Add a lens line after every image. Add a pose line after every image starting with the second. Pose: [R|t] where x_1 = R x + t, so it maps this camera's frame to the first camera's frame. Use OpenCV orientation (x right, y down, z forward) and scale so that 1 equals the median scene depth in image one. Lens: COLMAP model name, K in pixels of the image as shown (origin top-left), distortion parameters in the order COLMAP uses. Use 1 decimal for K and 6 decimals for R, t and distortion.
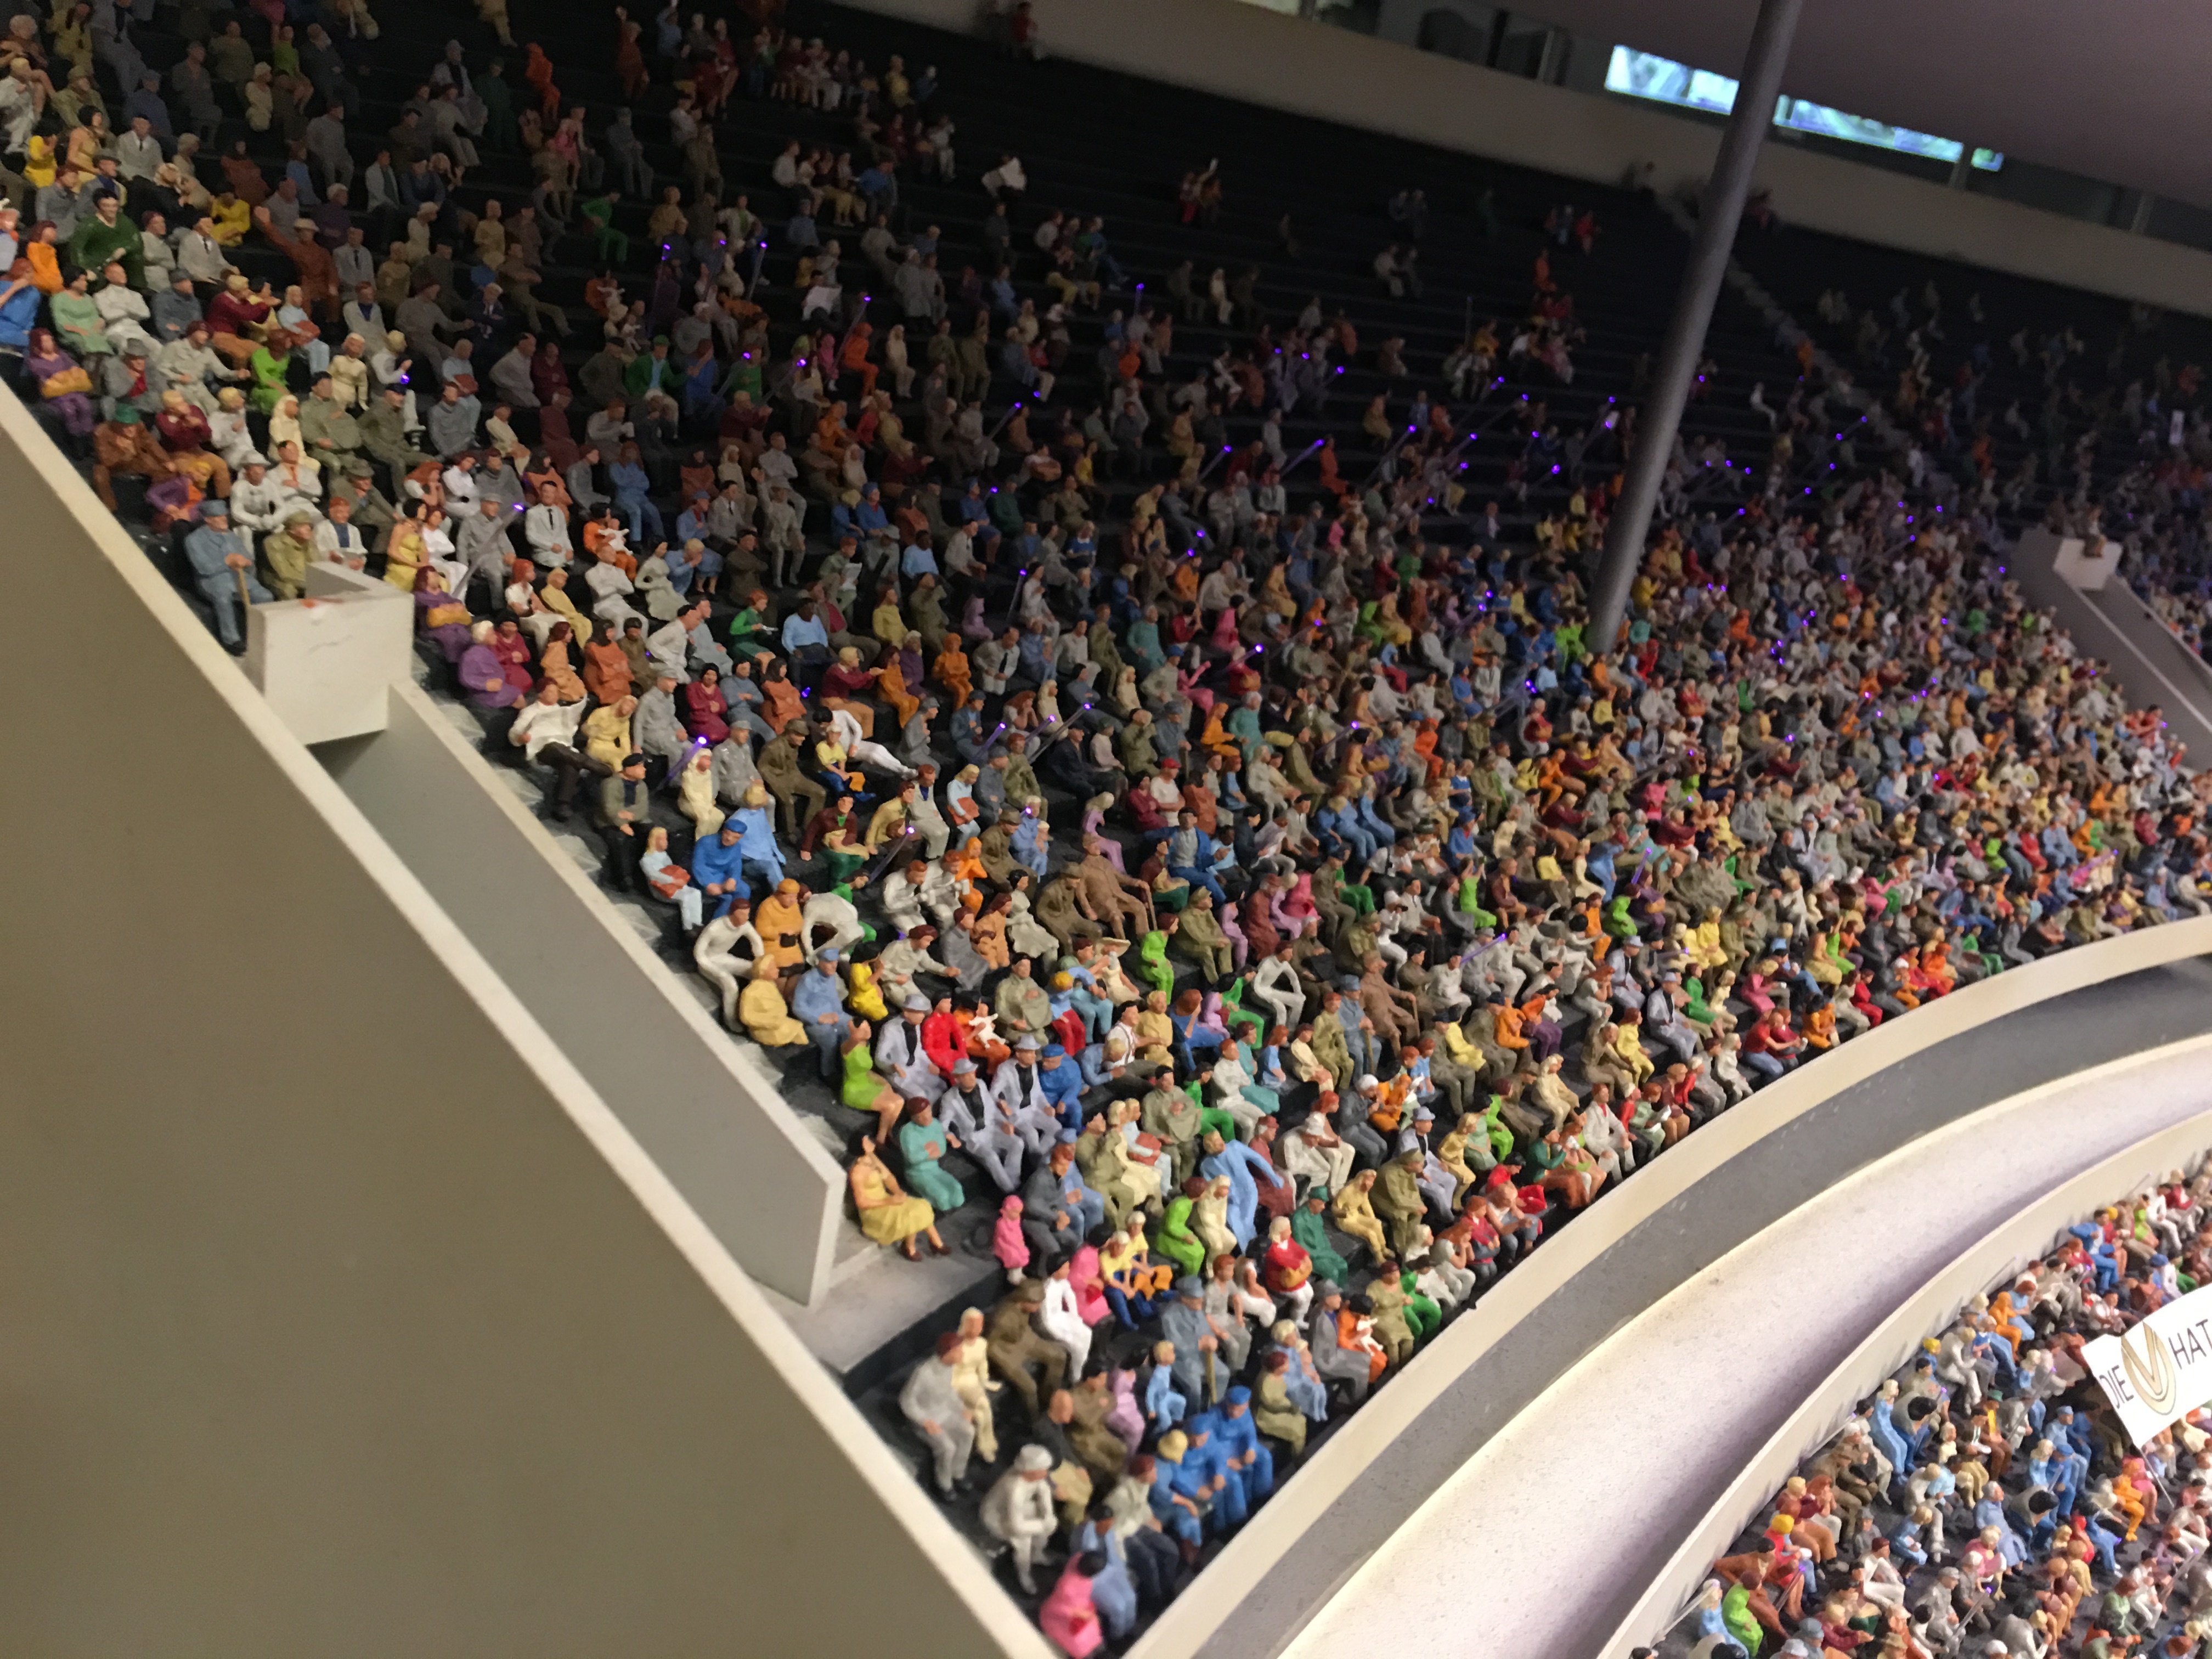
lens RADIAL K [[1878.0, 0, 1085.0], [0, 1878.0, 835.7], [0, 0, 1]] dist [0.106018, -0.161782]
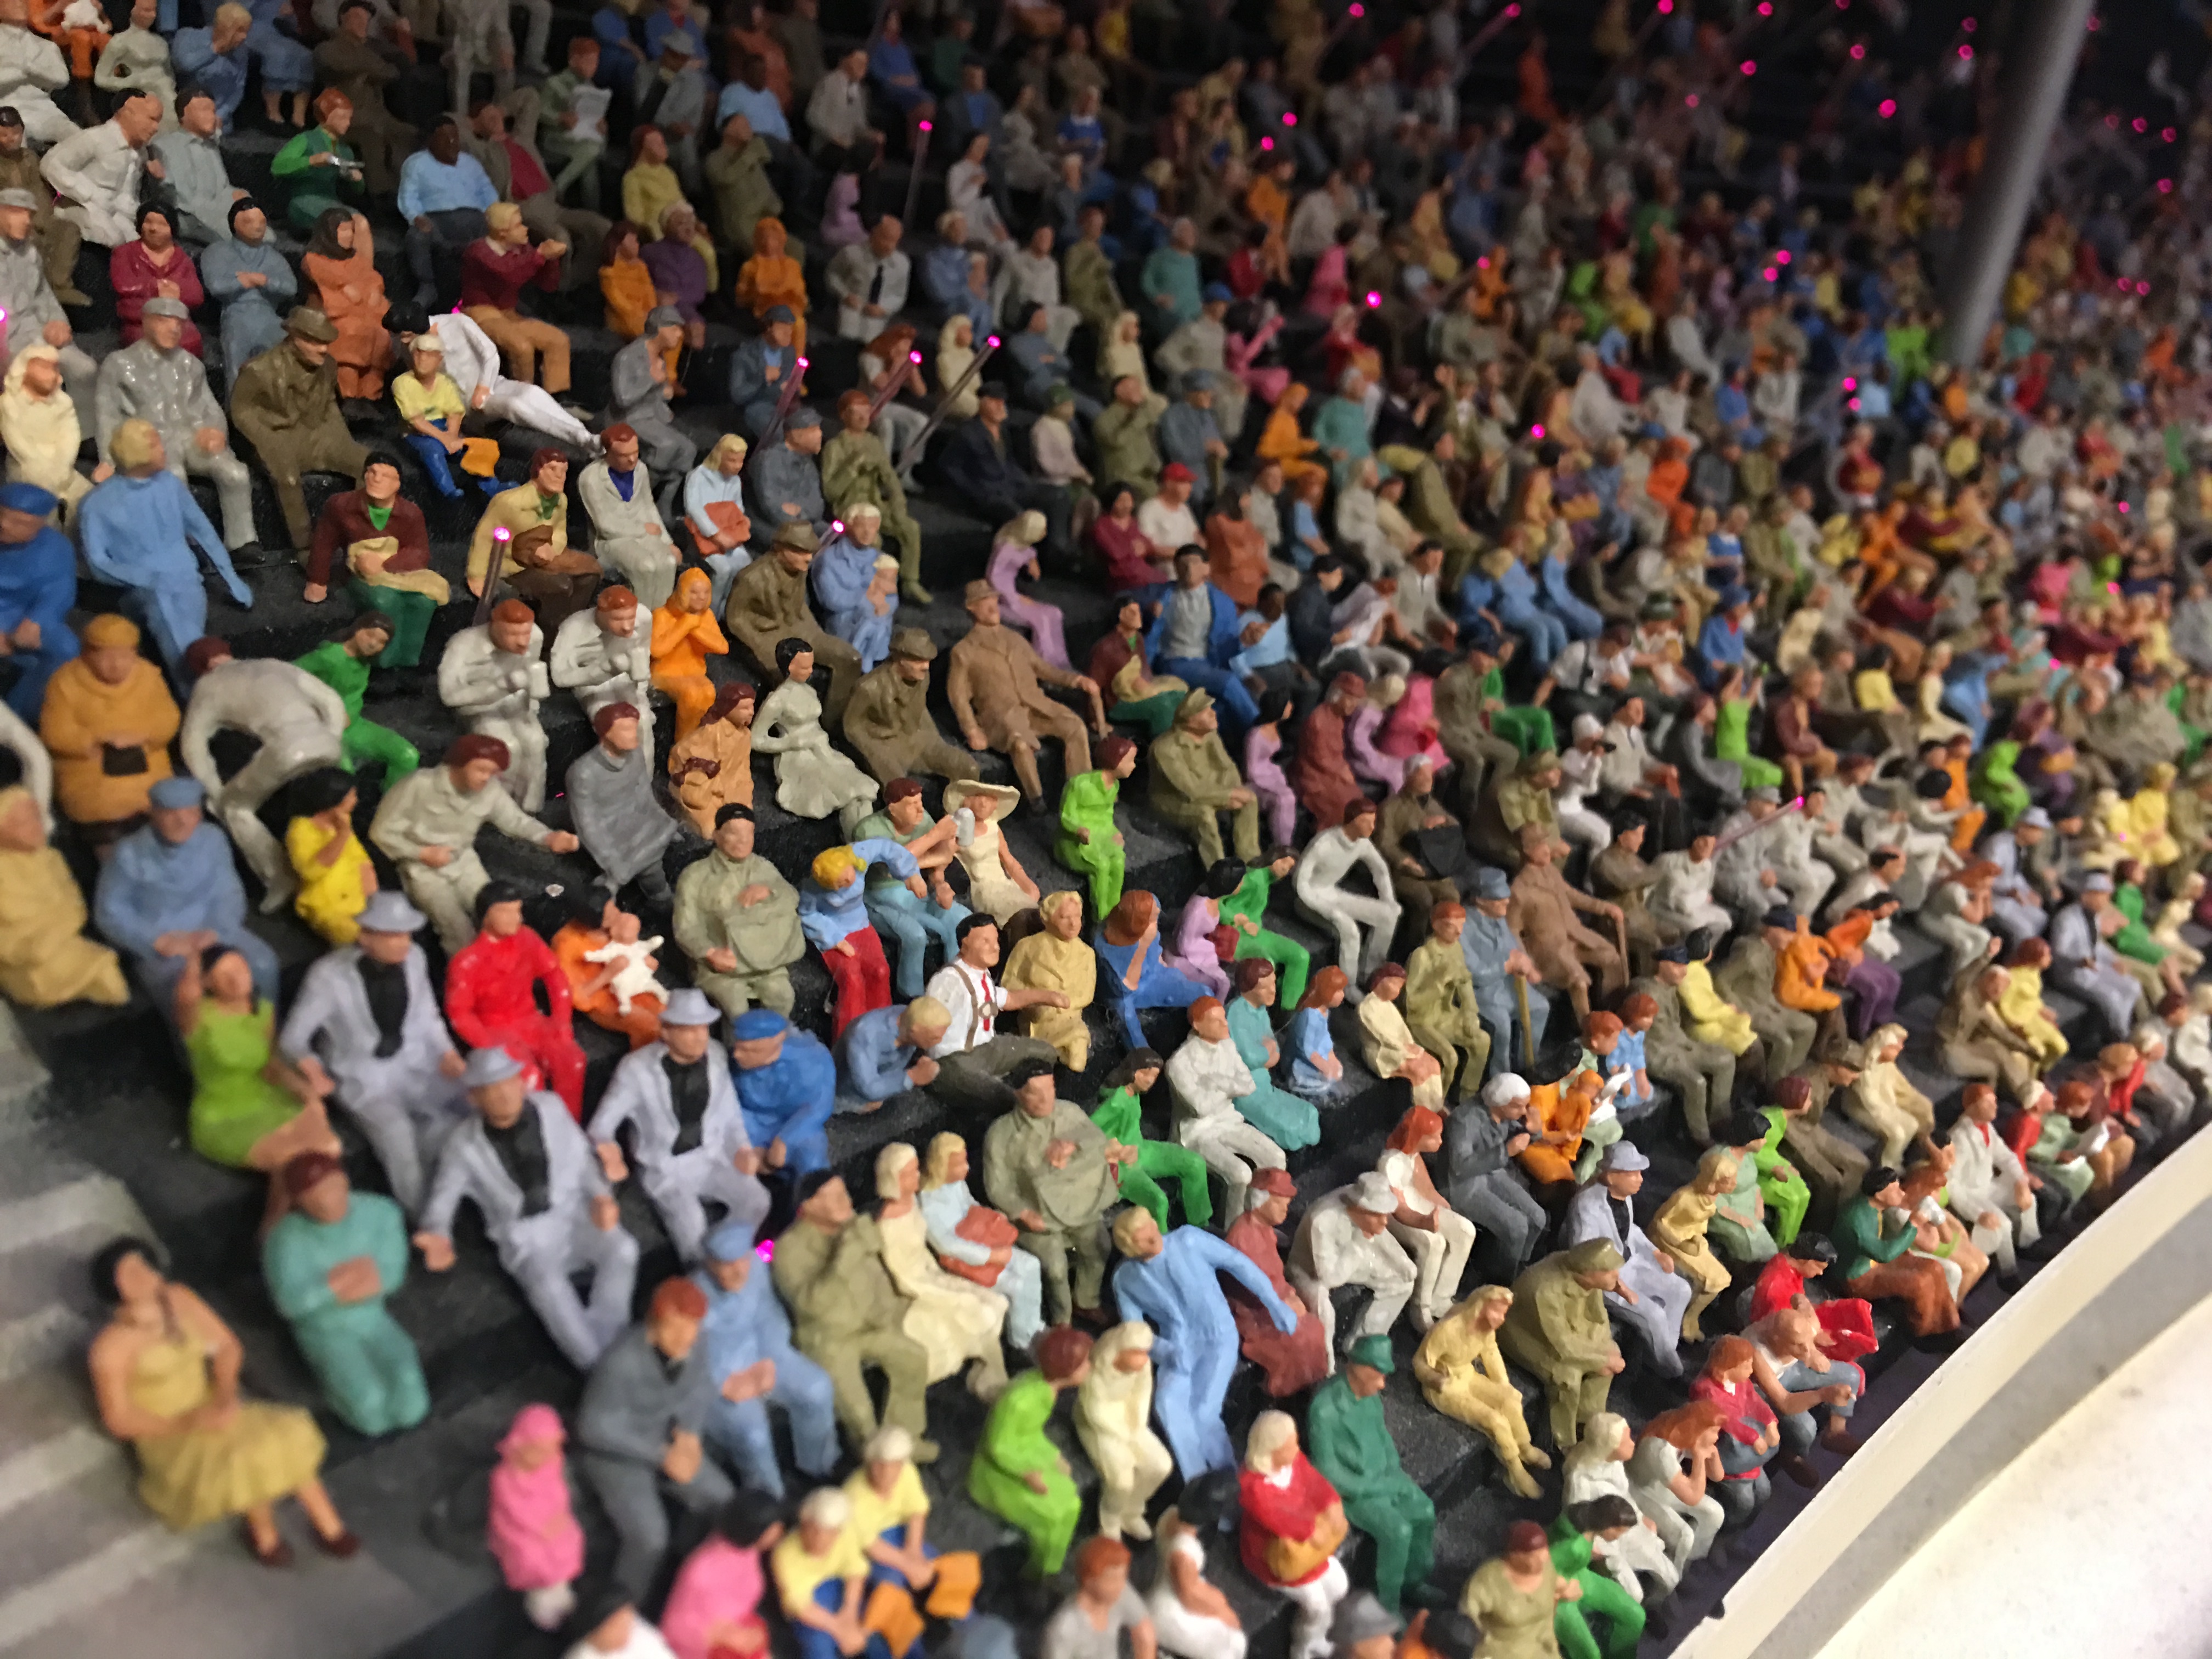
lens RADIAL K [[1878.0, 0, 1044.8], [0, 1878.0, 821.1], [0, 0, 1]] dist [0.106018, -0.161782]
pose [[0.990269, 0.026856, -0.136553, 0.087691], [-0.018113, 0.997729, 0.064870, 0.028883], [0.137985, -0.061765, 0.988507, 0.459657]]
